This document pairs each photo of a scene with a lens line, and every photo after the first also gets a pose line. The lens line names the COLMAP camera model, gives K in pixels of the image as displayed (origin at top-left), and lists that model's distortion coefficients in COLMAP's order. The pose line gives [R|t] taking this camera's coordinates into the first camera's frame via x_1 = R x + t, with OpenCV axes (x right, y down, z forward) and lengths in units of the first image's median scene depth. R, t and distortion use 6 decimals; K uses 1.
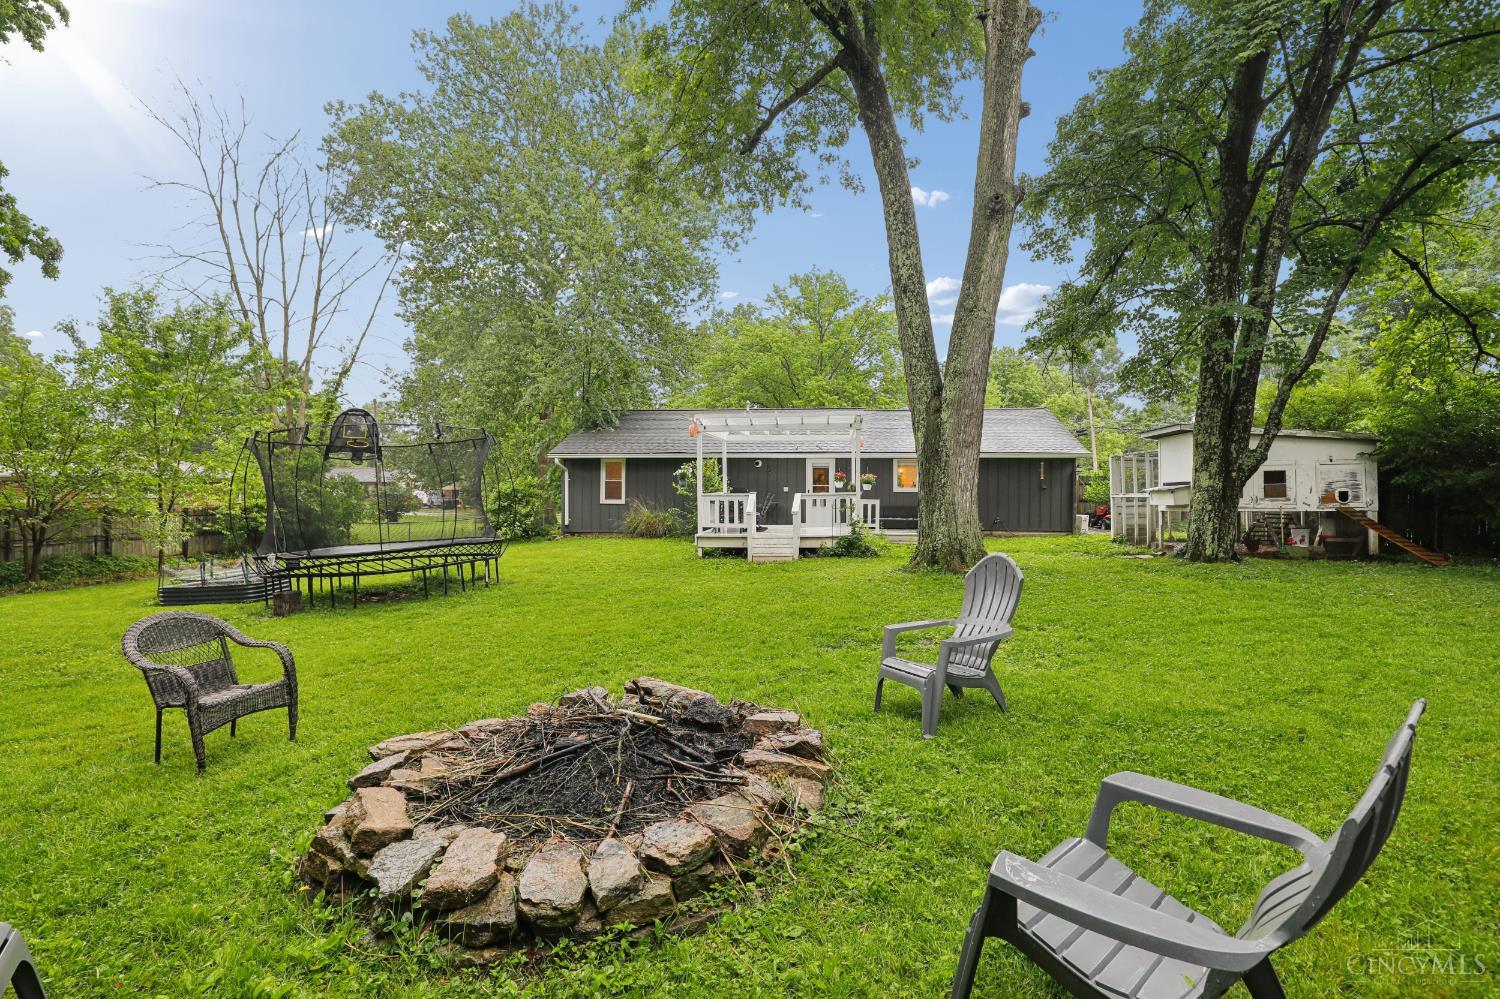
lens RADIAL K [[694.3, 0, 752.3], [0, 694.3, 497.1], [0, 0, 1]] dist [-0.032830, 0.004886]
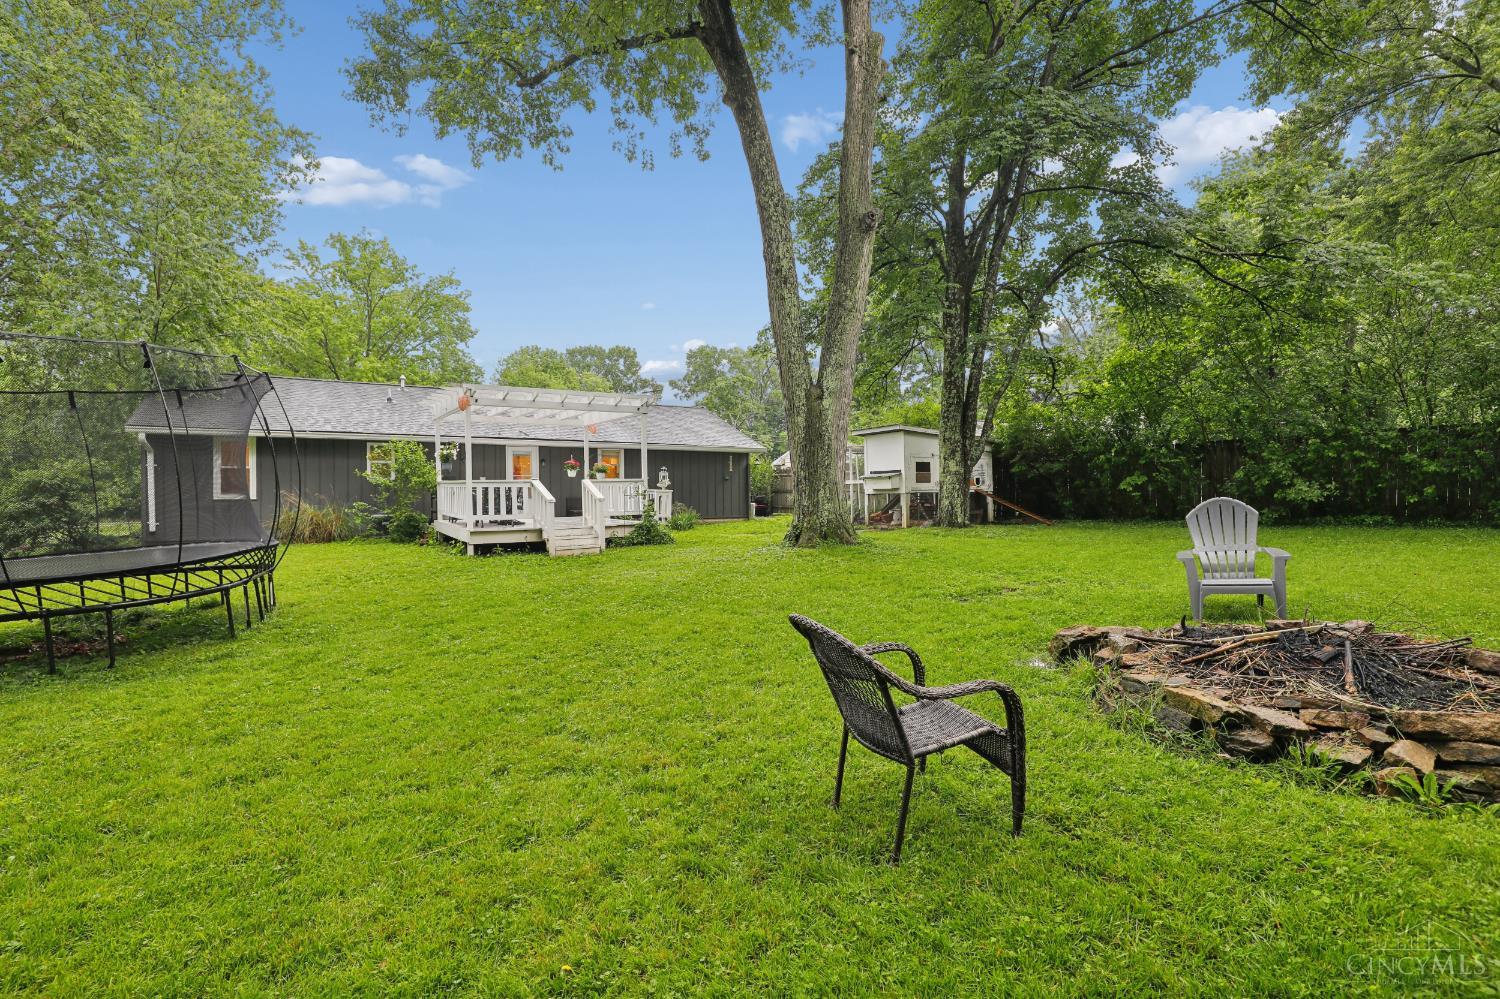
lens RADIAL K [[694.3, 0, 753.6], [0, 694.3, 504.7], [0, 0, 1]] dist [-0.032830, 0.004886]
pose [[0.770487, -0.019144, 0.637169, -0.319371], [0.013998, 0.999816, 0.013114, 0.017218], [-0.637302, -0.001185, 0.770613, 0.141558]]
